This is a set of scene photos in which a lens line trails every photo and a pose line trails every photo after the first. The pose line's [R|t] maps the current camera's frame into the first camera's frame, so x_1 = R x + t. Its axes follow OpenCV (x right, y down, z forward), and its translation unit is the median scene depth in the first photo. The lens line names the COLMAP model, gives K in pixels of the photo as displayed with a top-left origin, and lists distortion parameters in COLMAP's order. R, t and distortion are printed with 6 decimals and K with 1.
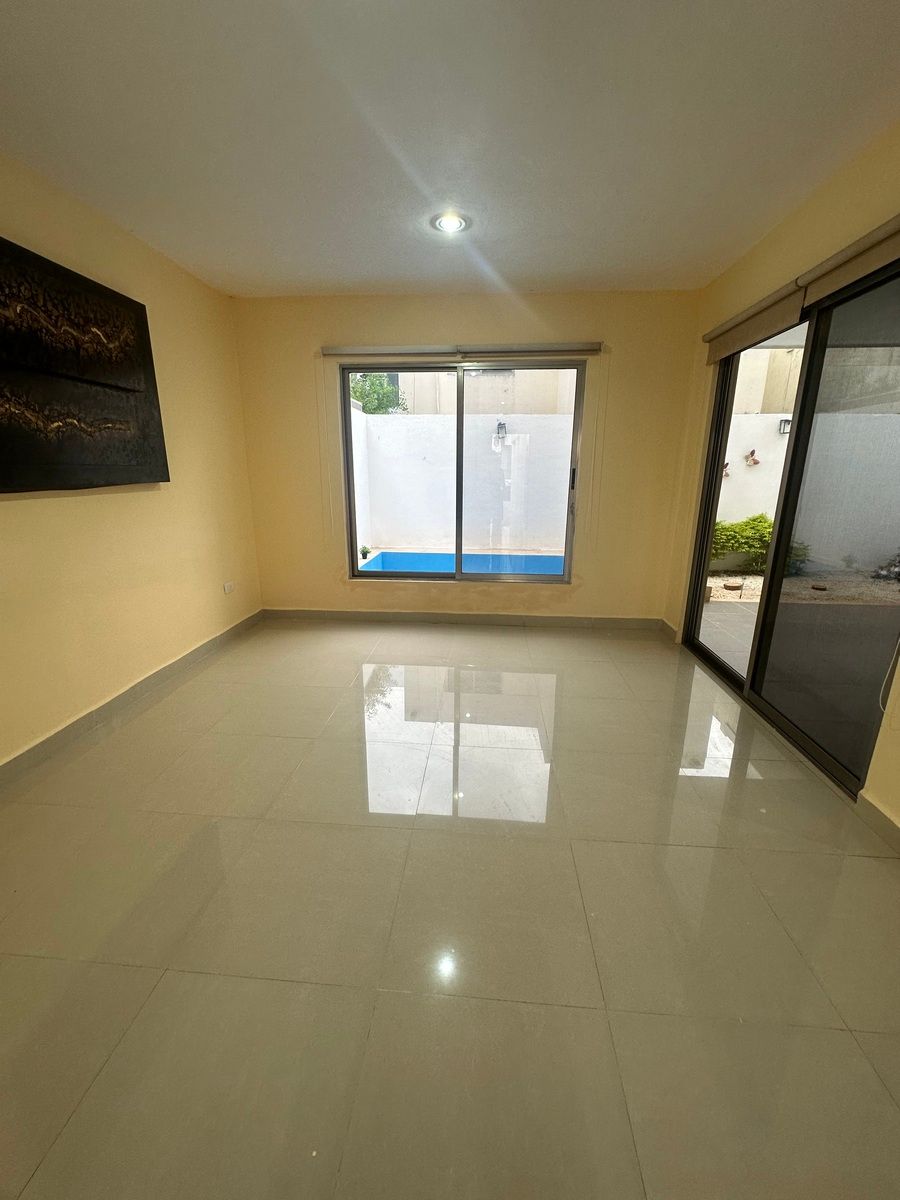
lens RADIAL K [[476.9, 0, 452.2], [0, 476.9, 598.1], [0, 0, 1]] dist [-0.002126, 0.000185]
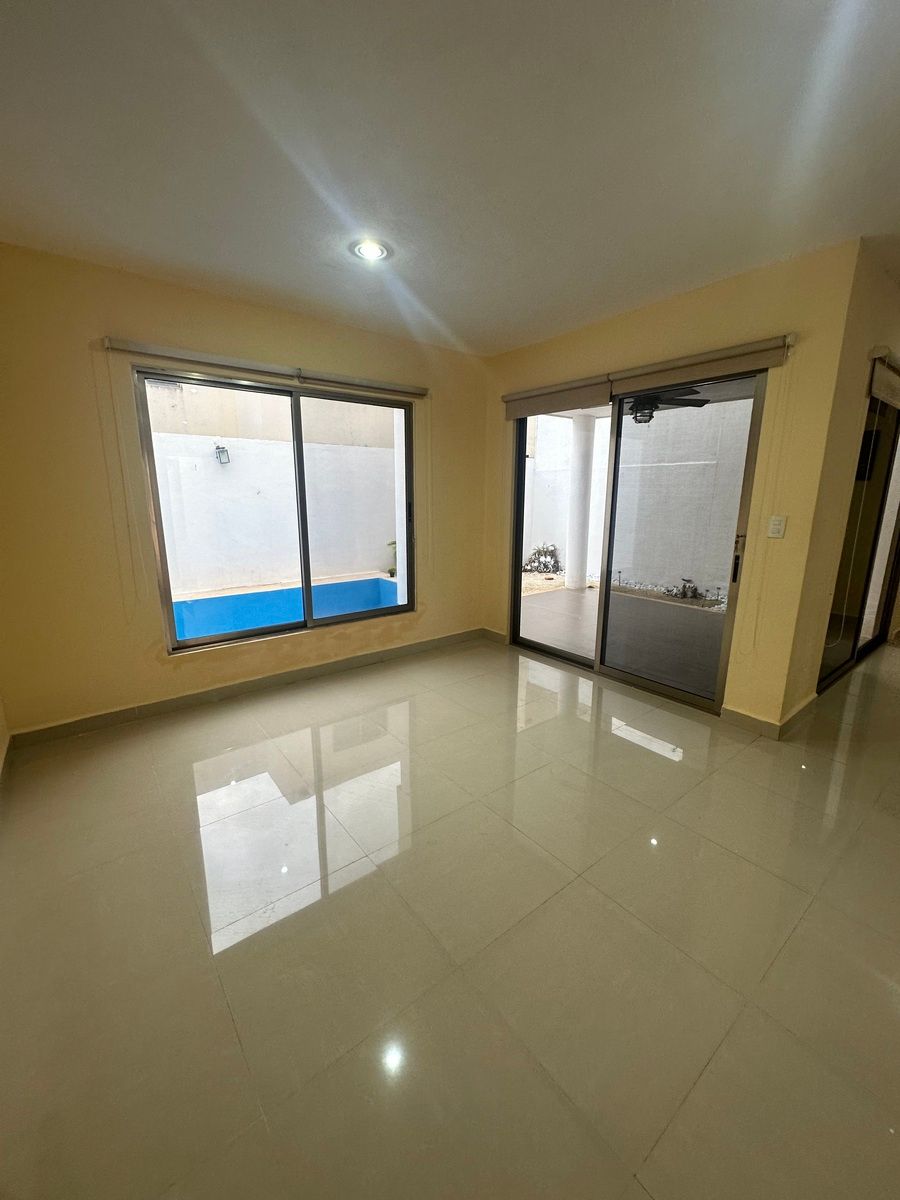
lens RADIAL K [[476.9, 0, 448.6], [0, 476.9, 597.7], [0, 0, 1]] dist [-0.002126, 0.000185]
pose [[0.739449, -0.146812, 0.657009, -0.385890], [0.175926, 0.984159, 0.021914, -0.070410], [-0.649819, 0.099381, 0.753564, 0.168944]]
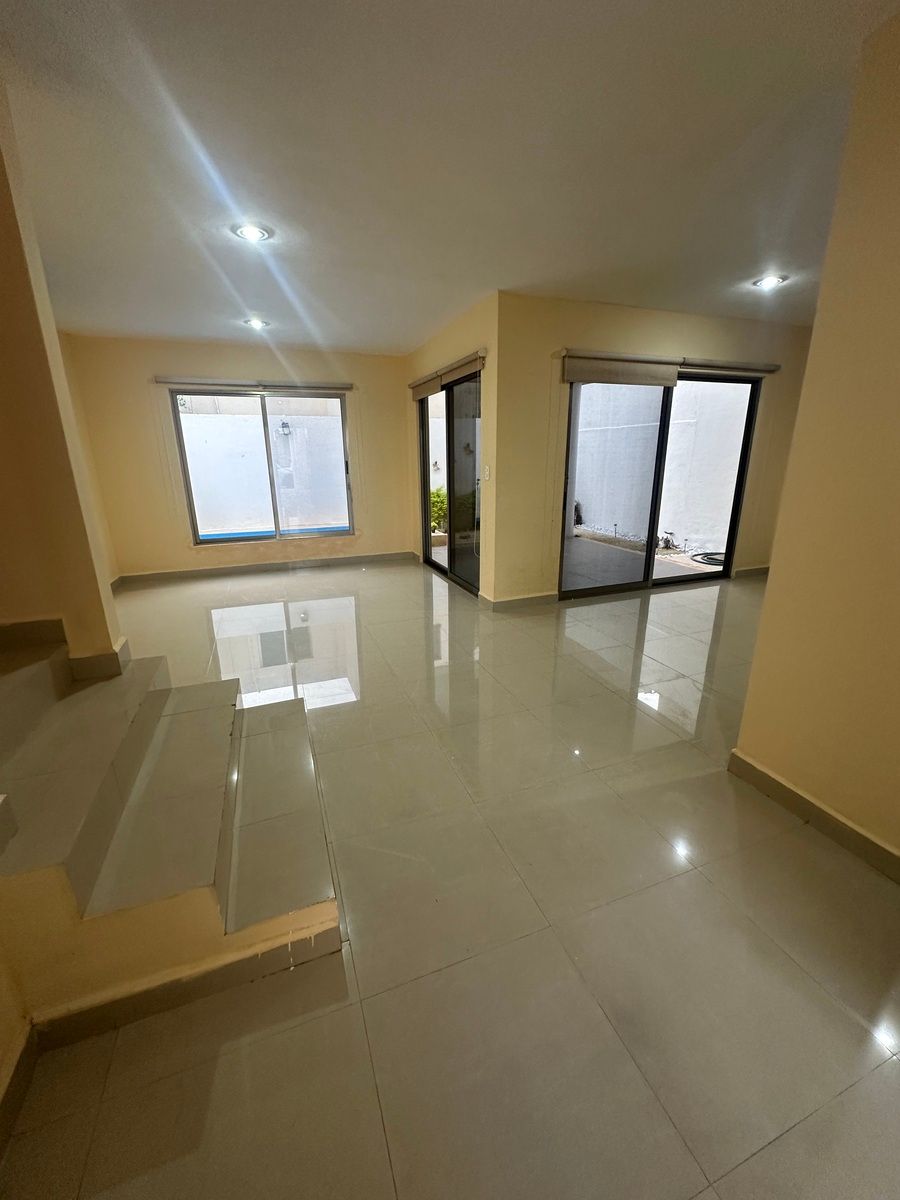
lens RADIAL K [[476.9, 0, 449.4], [0, 476.9, 596.9], [0, 0, 1]] dist [-0.002126, 0.000185]
pose [[0.905226, -0.135051, 0.402898, -0.129983], [0.125304, 0.990828, 0.050593, 0.133915], [-0.406035, 0.004687, 0.913845, -0.562594]]
